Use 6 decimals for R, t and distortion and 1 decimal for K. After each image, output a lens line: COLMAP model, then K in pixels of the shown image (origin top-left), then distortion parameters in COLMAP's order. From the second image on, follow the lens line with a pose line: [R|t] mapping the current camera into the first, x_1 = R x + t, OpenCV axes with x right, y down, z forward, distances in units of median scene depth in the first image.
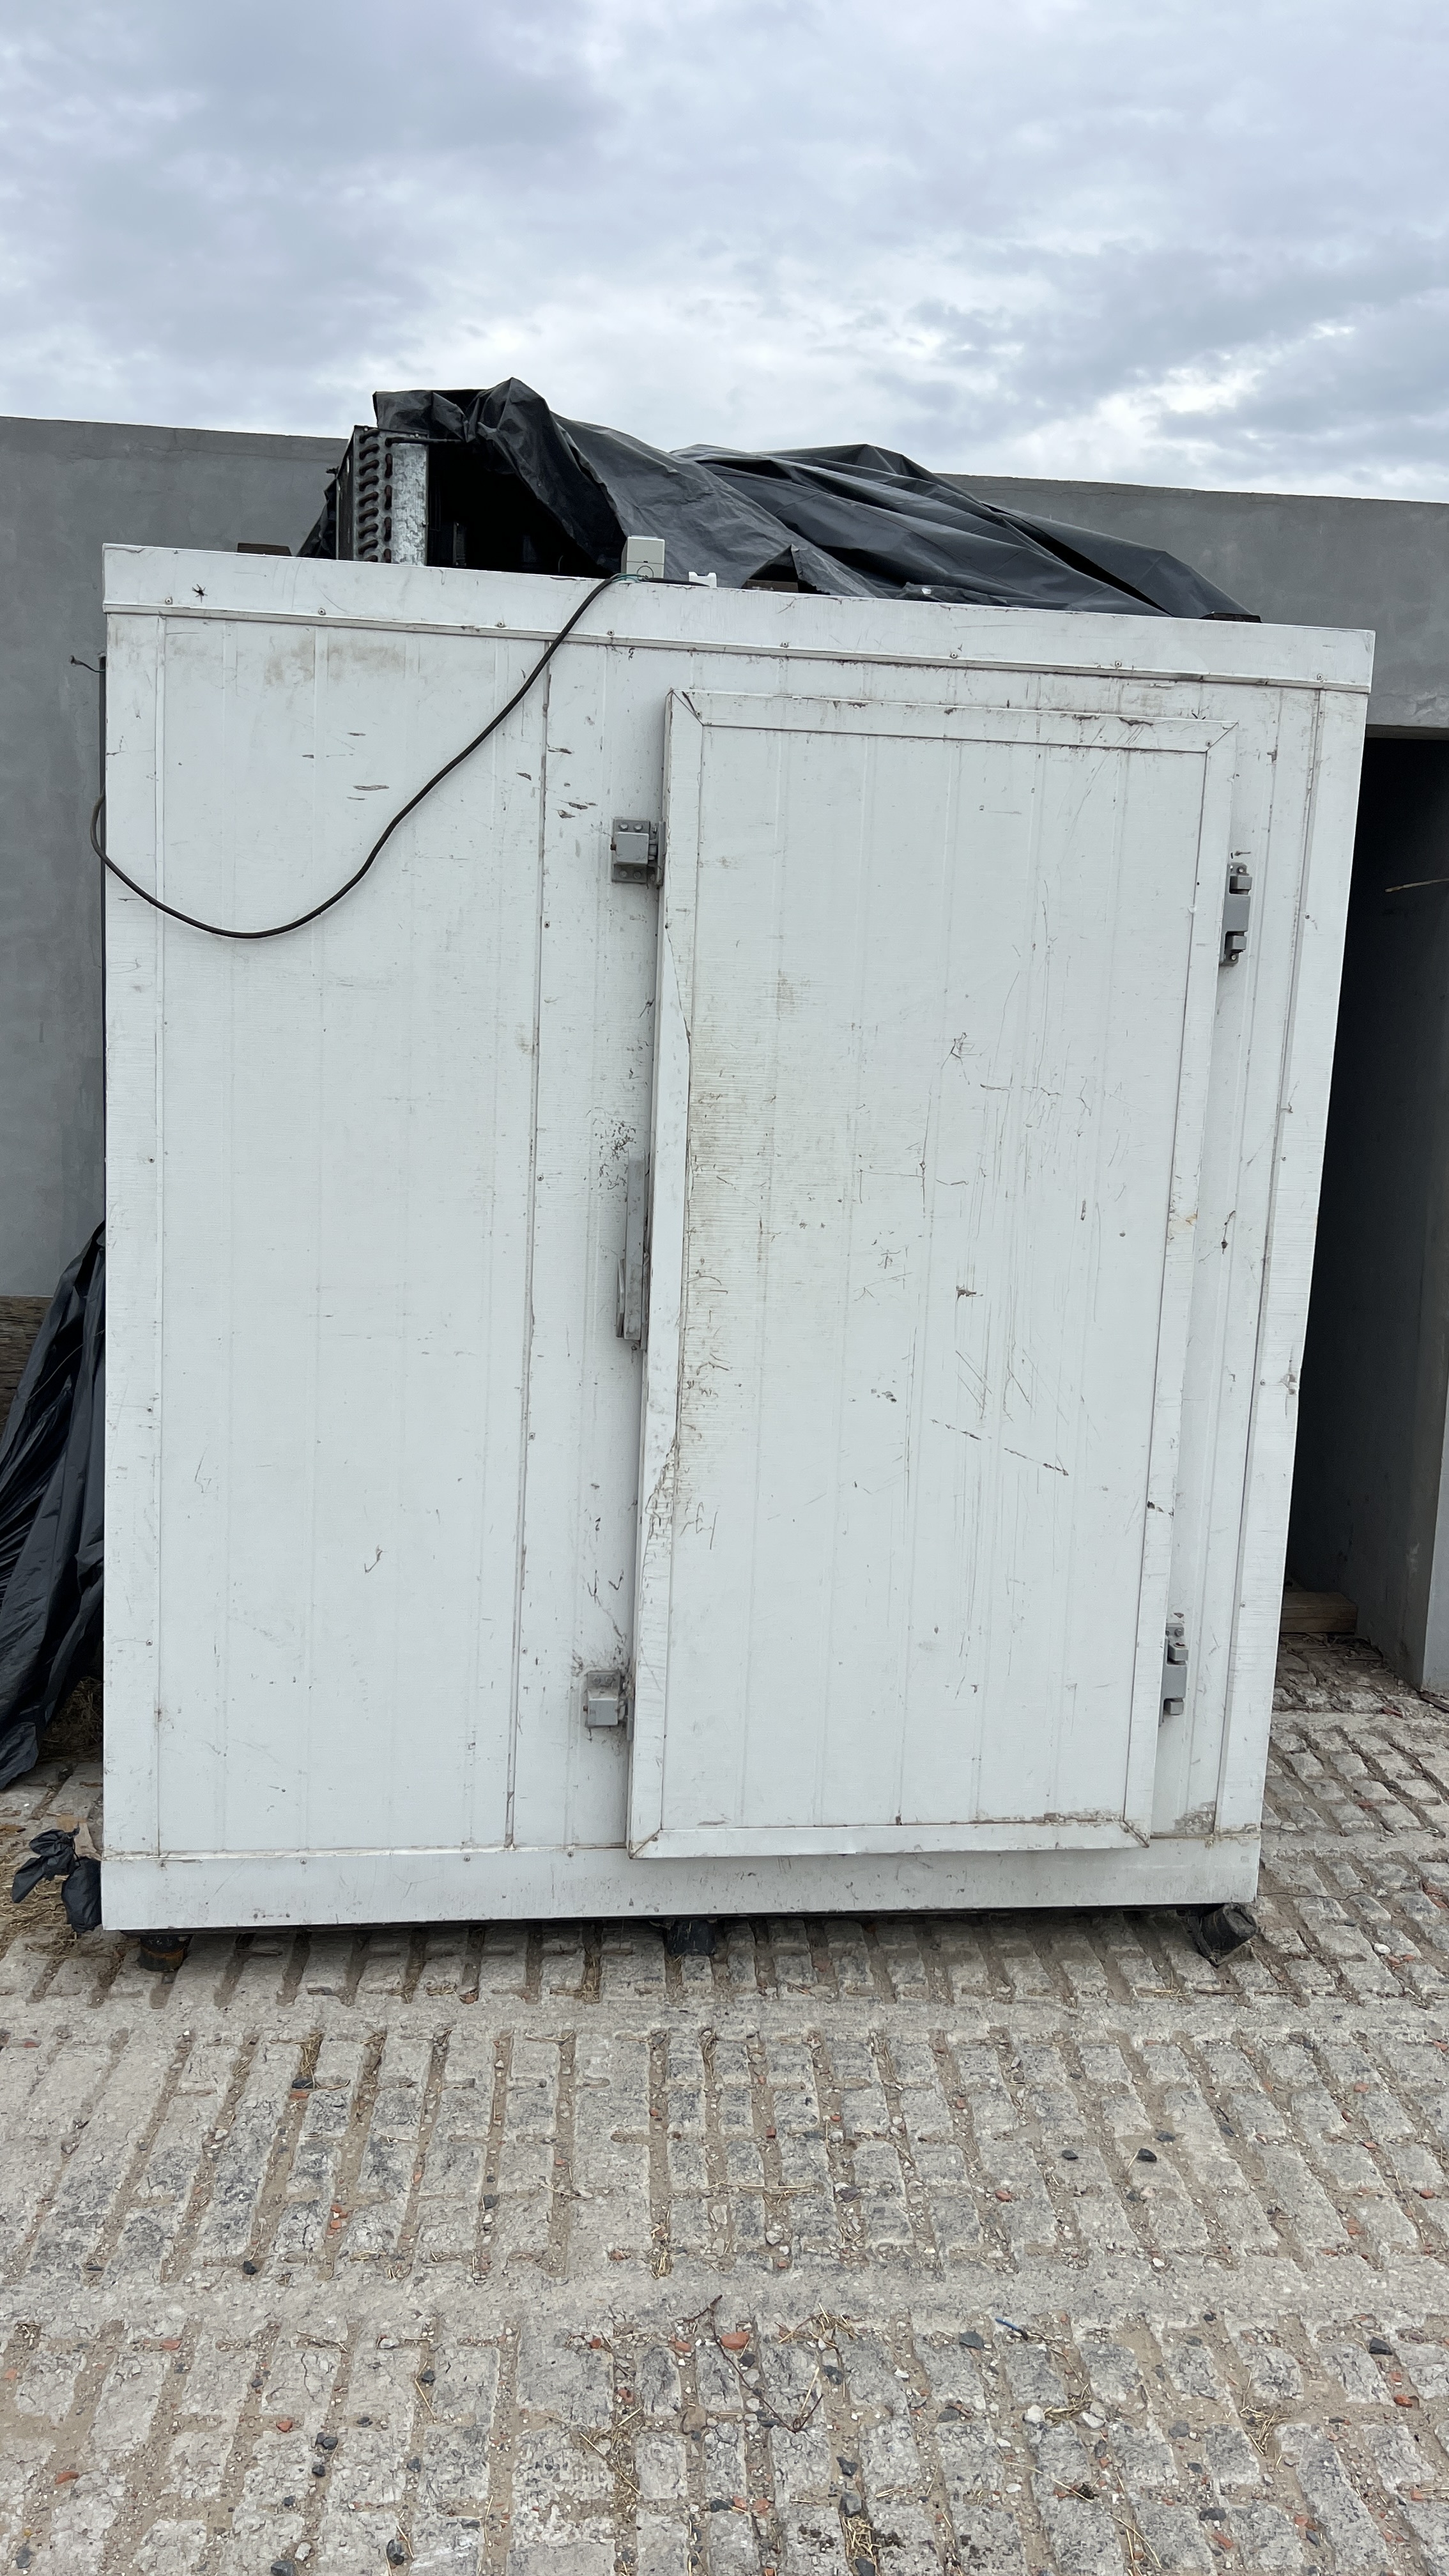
lens RADIAL K [[1923.5, 0, 722.6], [0, 1923.5, 1287.7], [0, 0, 1]] dist [0.043730, -0.059246]
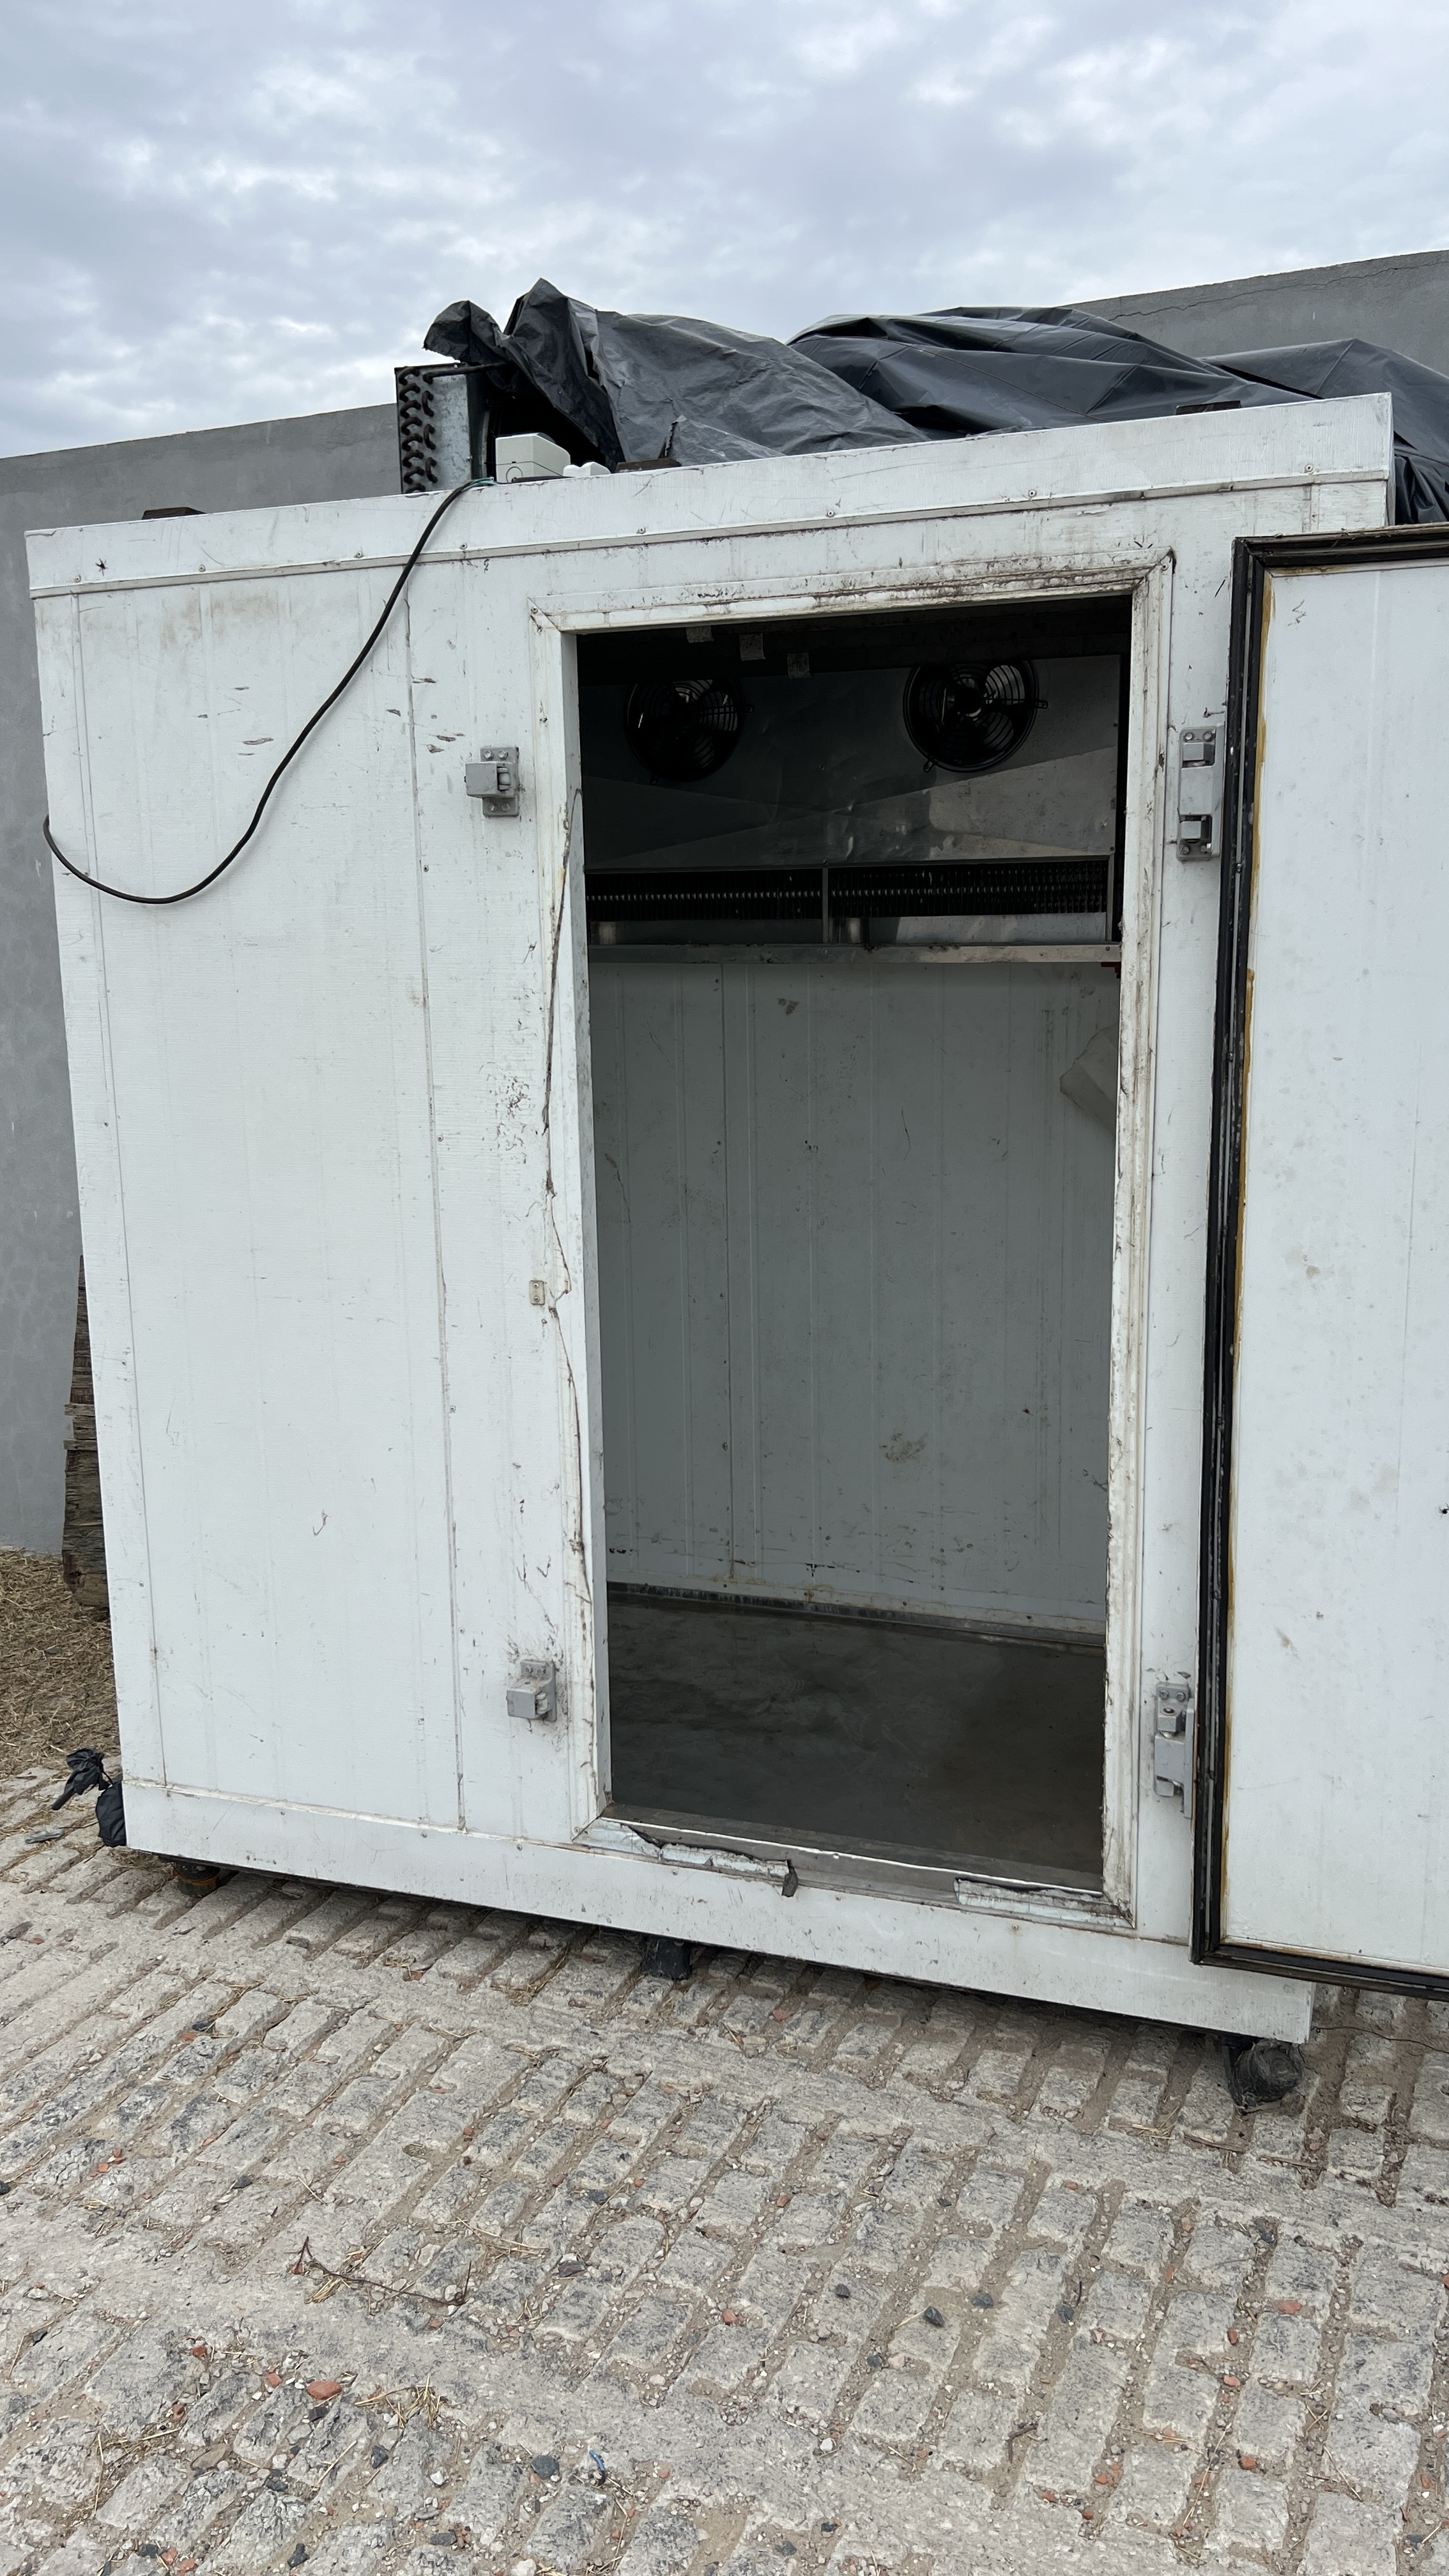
lens RADIAL K [[1923.5, 0, 727.3], [0, 1923.5, 1305.2], [0, 0, 1]] dist [0.043730, -0.059246]
pose [[0.890899, 0.031924, -0.453077, 0.479219], [-0.017865, 0.999218, 0.035278, -0.011015], [0.453849, -0.023335, 0.890773, 0.221821]]
